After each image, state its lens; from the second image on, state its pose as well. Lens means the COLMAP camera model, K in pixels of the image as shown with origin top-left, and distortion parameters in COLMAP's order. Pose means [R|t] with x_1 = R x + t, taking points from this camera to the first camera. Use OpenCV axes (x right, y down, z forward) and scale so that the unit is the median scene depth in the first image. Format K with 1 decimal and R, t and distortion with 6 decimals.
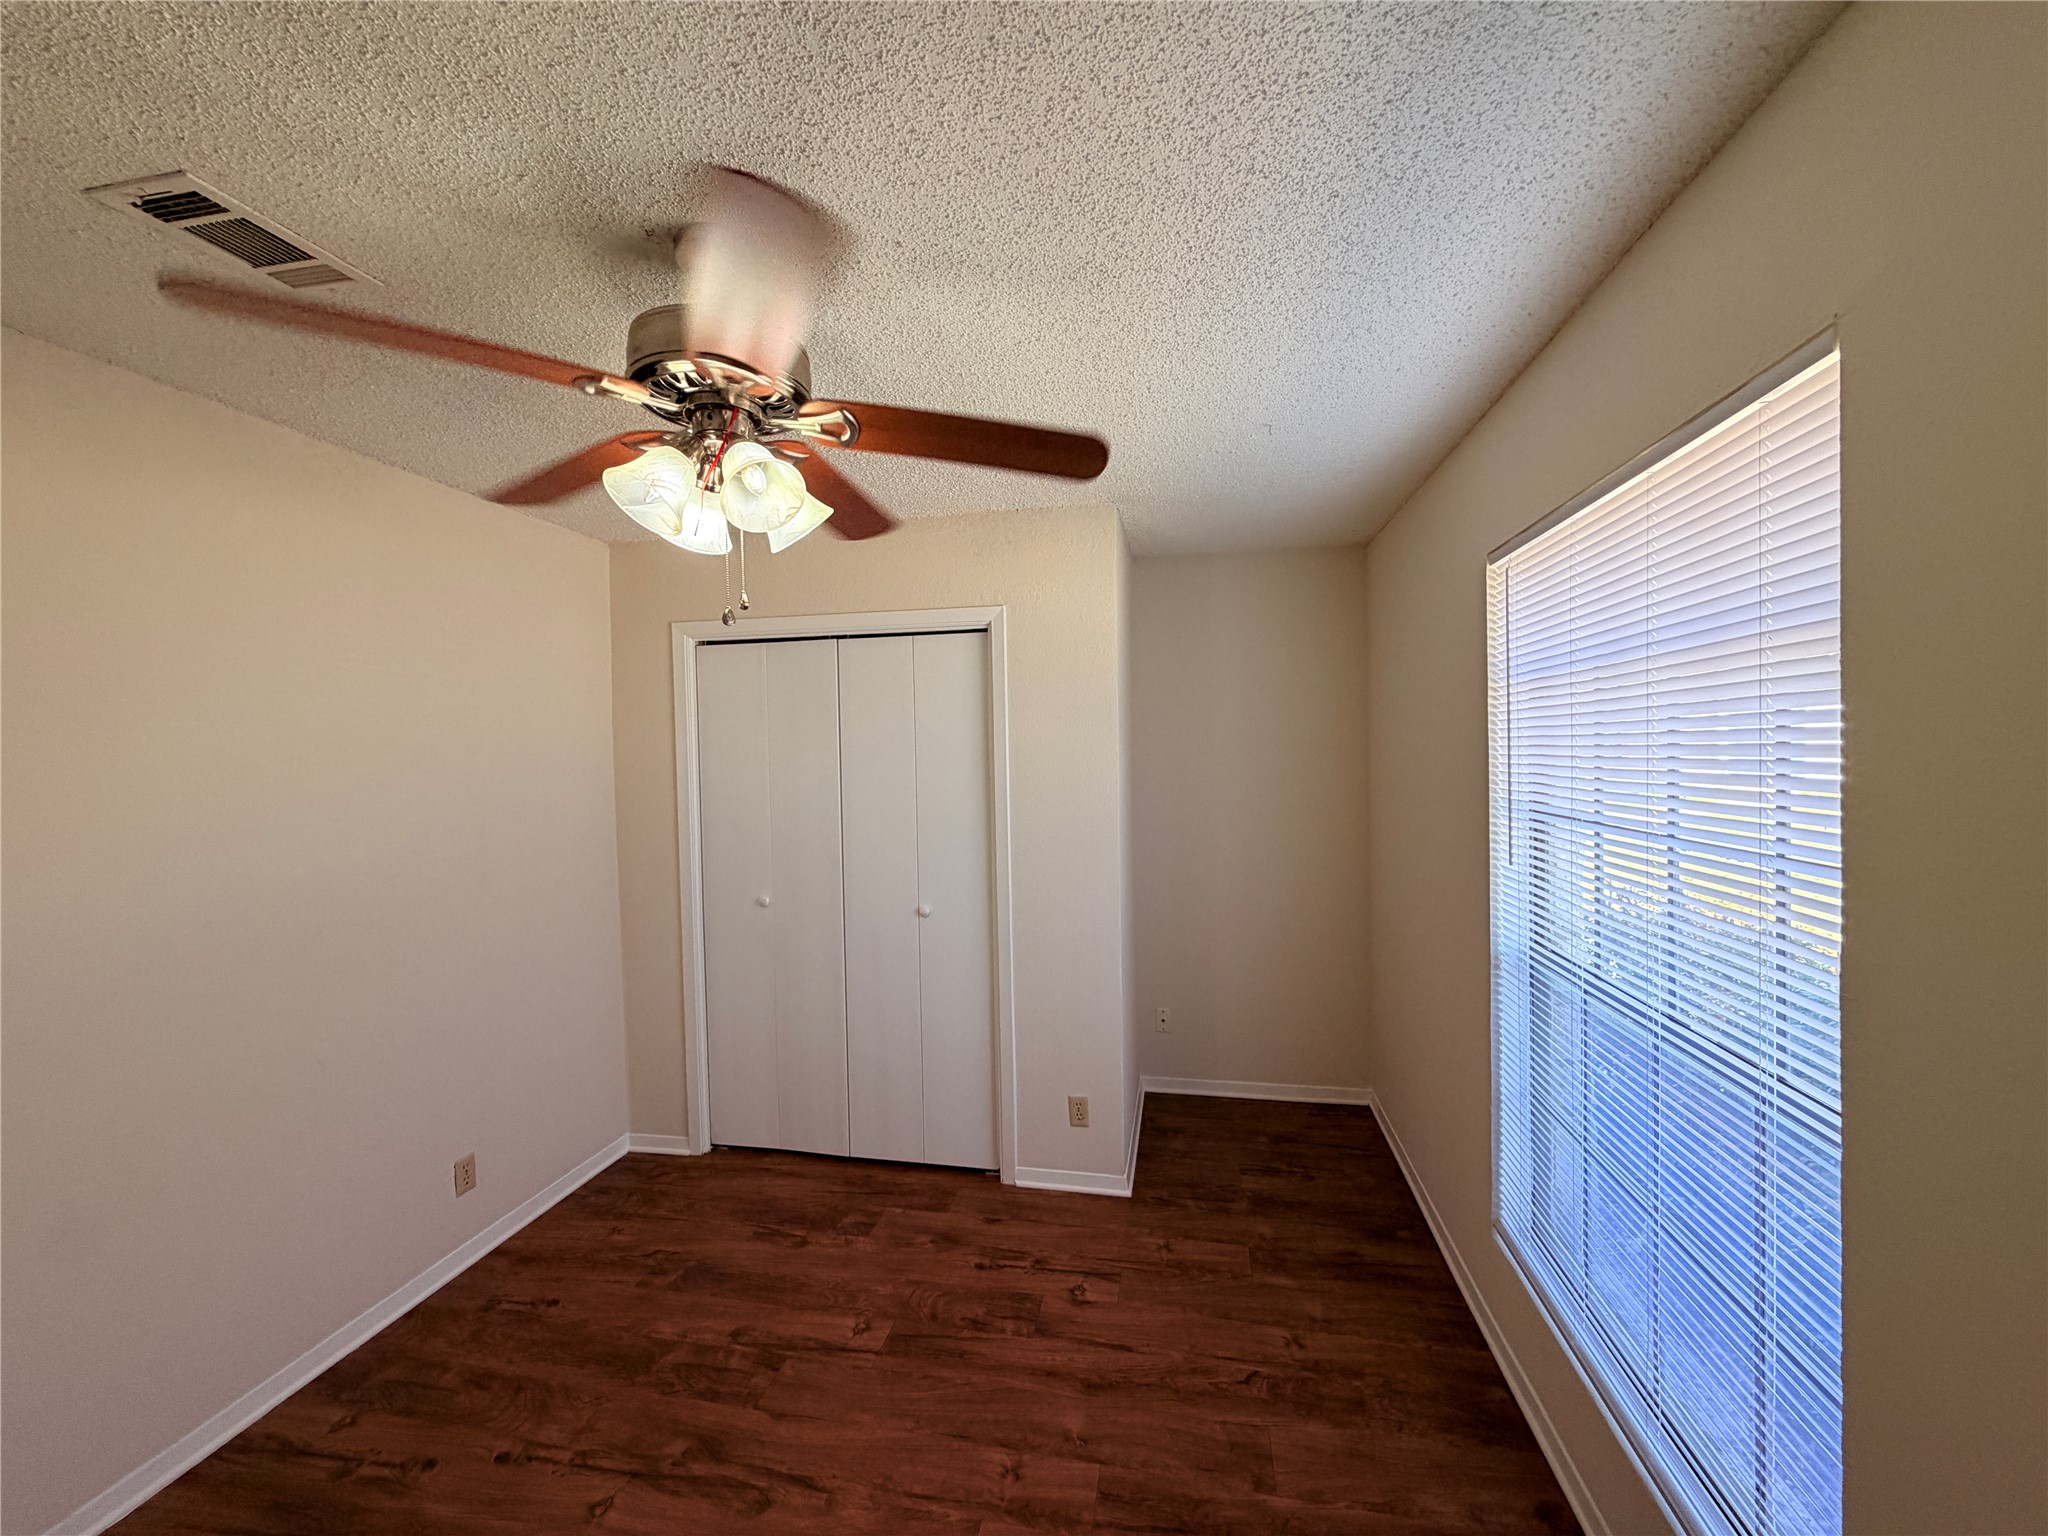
lens RADIAL K [[830.3, 0, 1023.4], [0, 830.3, 771.0], [0, 0, 1]] dist [-0.004225, 0.000221]
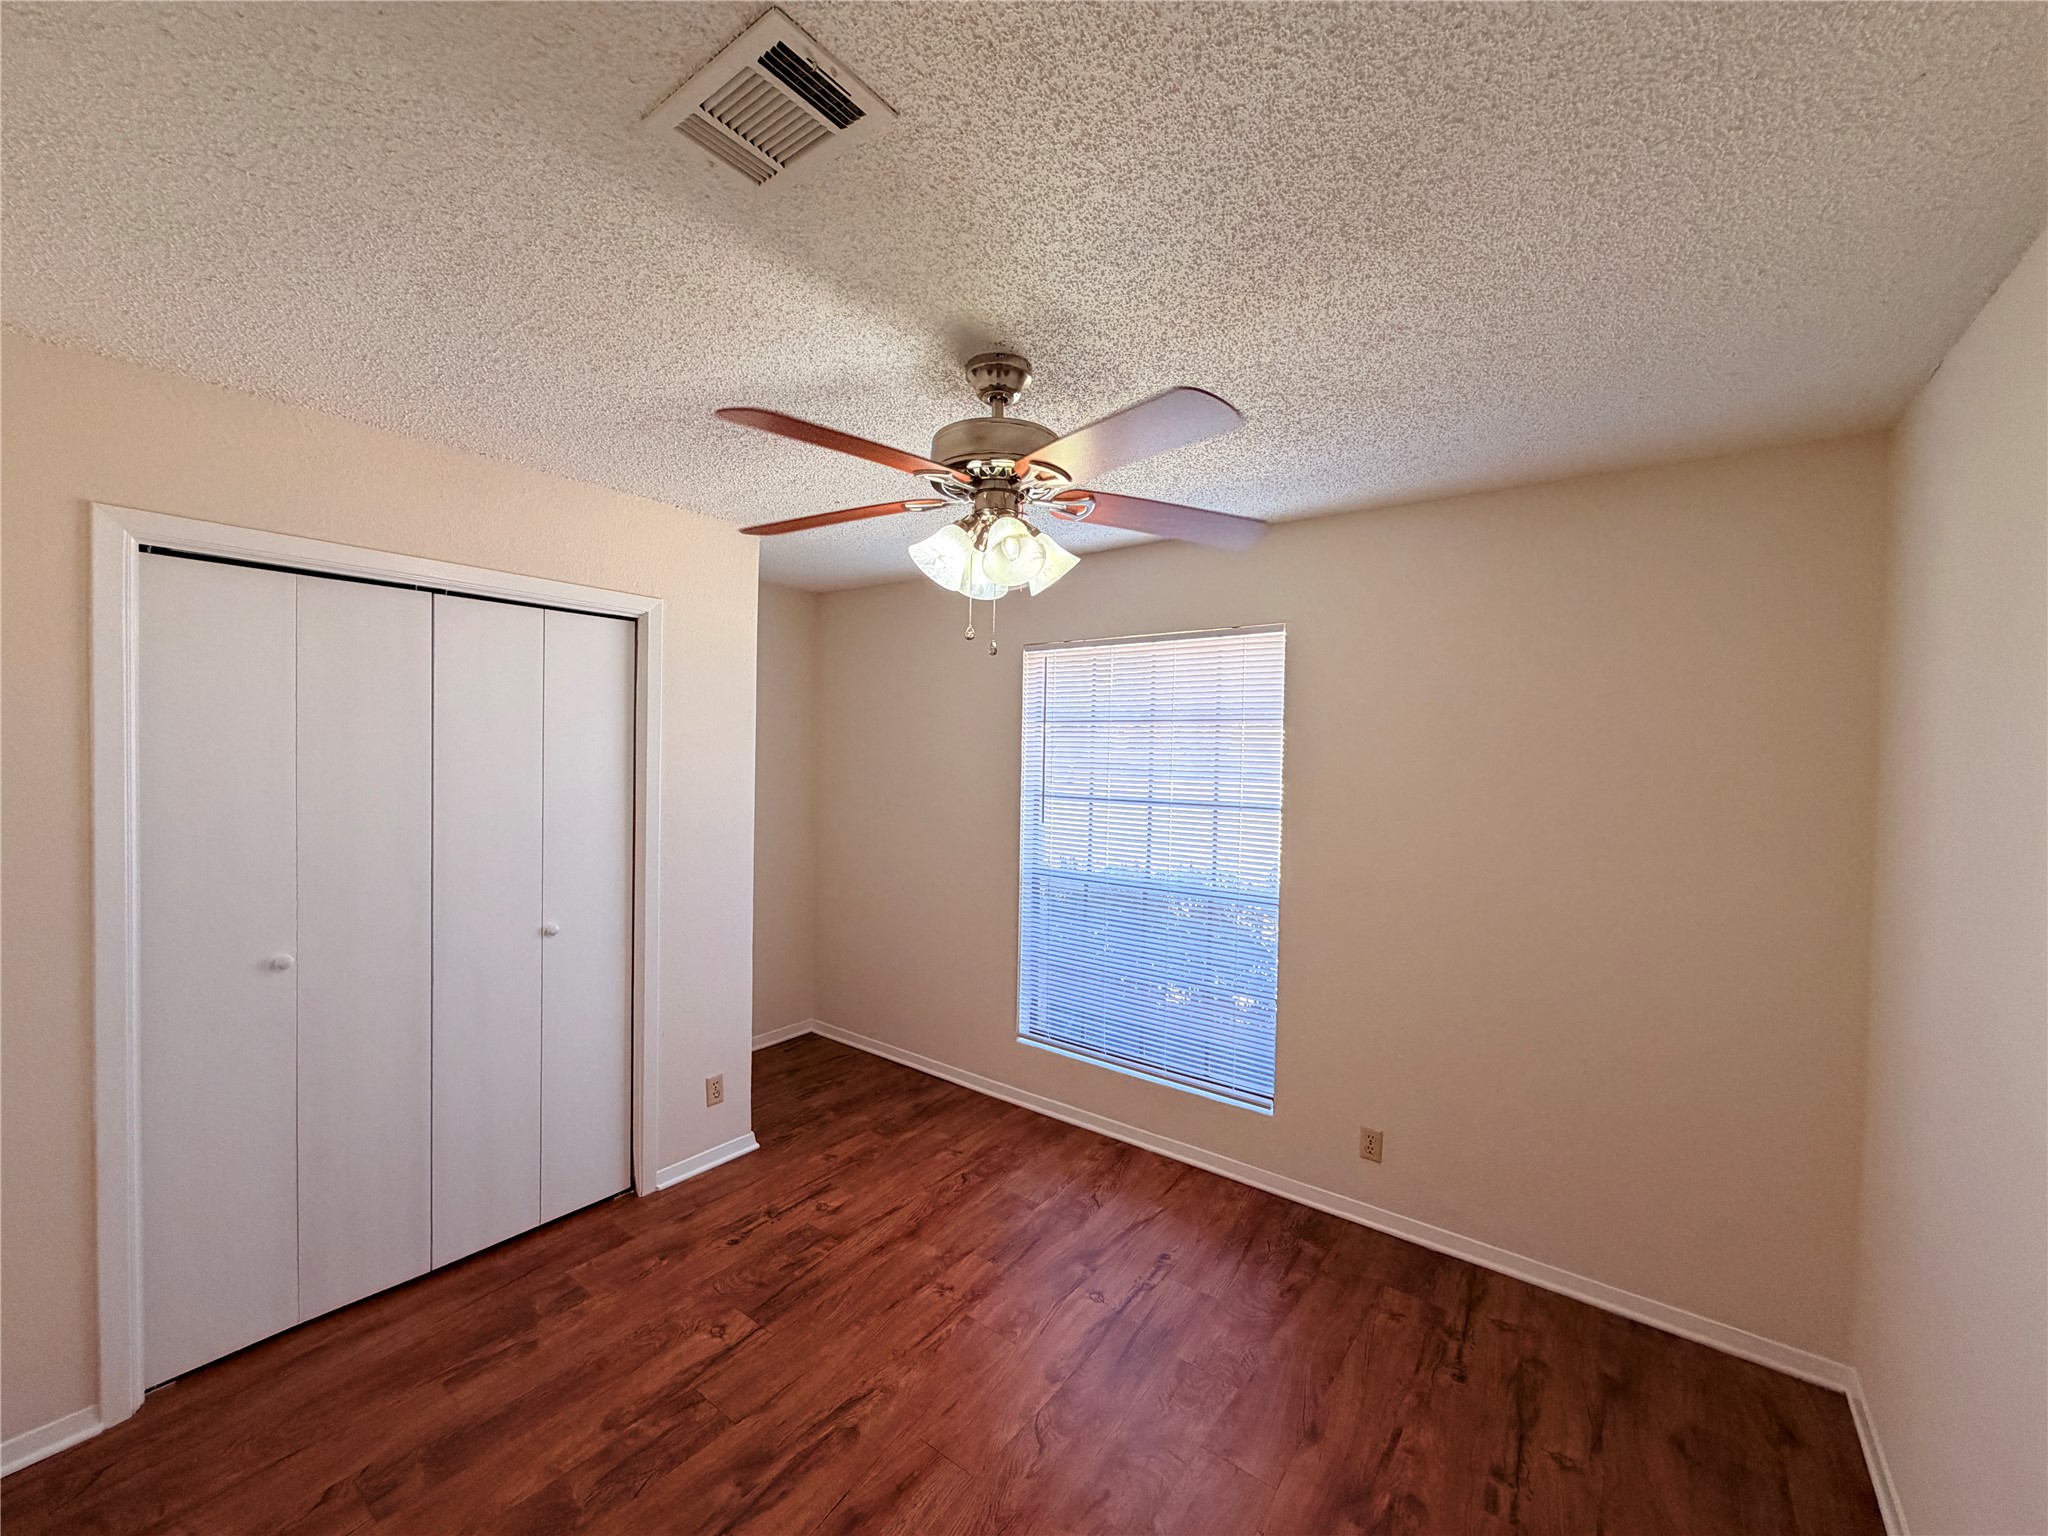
lens RADIAL K [[830.3, 0, 1034.6], [0, 830.3, 768.5], [0, 0, 1]] dist [-0.004225, 0.000221]
pose [[0.410881, 0.007407, 0.911659, -0.871551], [-0.003889, 0.999972, -0.006372, 0.005999], [-0.911681, -0.000927, 0.410898, 0.230970]]
